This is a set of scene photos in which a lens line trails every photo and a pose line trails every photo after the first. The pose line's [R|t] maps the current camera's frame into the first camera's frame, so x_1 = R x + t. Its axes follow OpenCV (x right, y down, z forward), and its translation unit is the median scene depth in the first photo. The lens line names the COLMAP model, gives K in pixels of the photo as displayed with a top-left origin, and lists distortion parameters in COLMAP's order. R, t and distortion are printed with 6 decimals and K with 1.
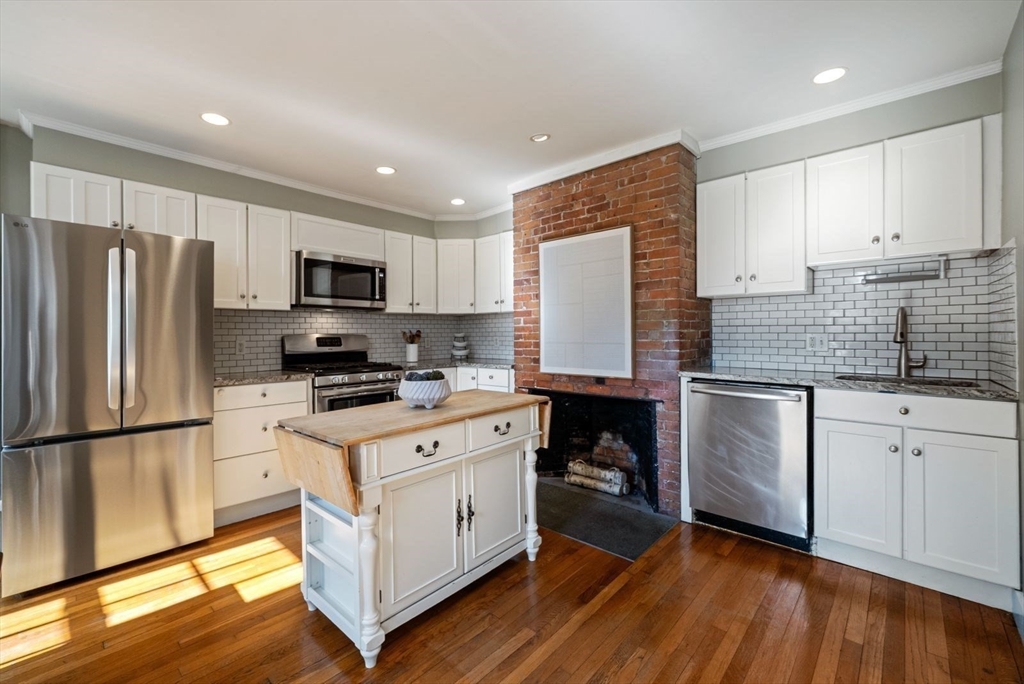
lens RADIAL K [[435.4, 0, 481.8], [0, 435.4, 331.8], [0, 0, 1]] dist [-0.000263, -0.000265]
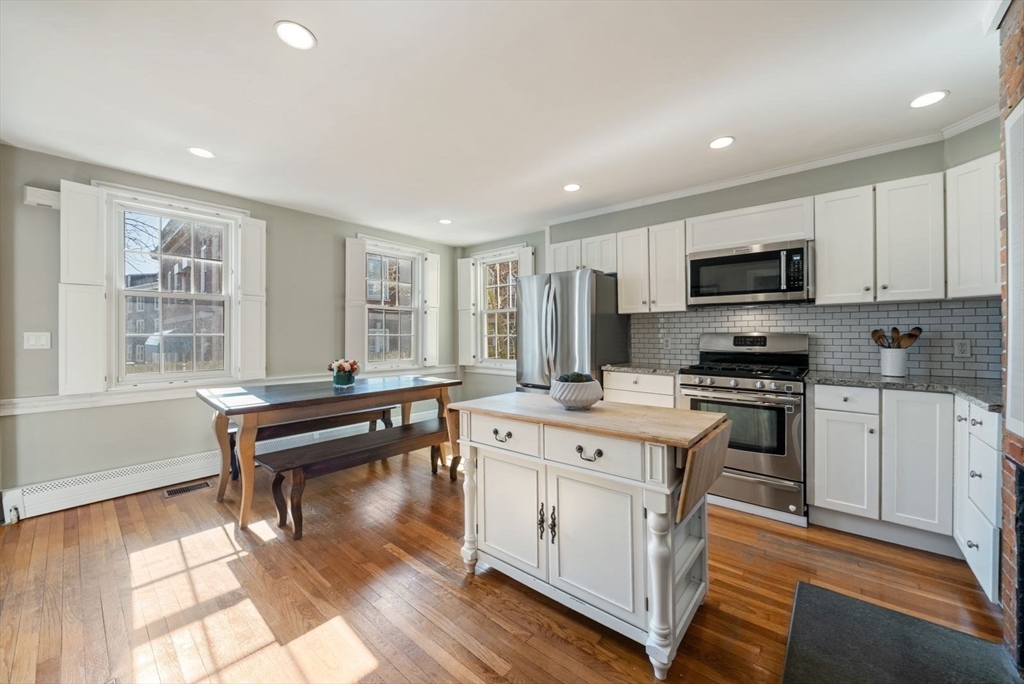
lens RADIAL K [[375.6, 0, 514.6], [0, 375.6, 330.2], [0, 0, 1]] dist [-0.000434, -0.000044]
pose [[0.072646, 0.000569, -0.997358, 0.521002], [0.009003, 0.999959, 0.001226, -0.007096], [0.997317, -0.009068, 0.072638, 0.572718]]
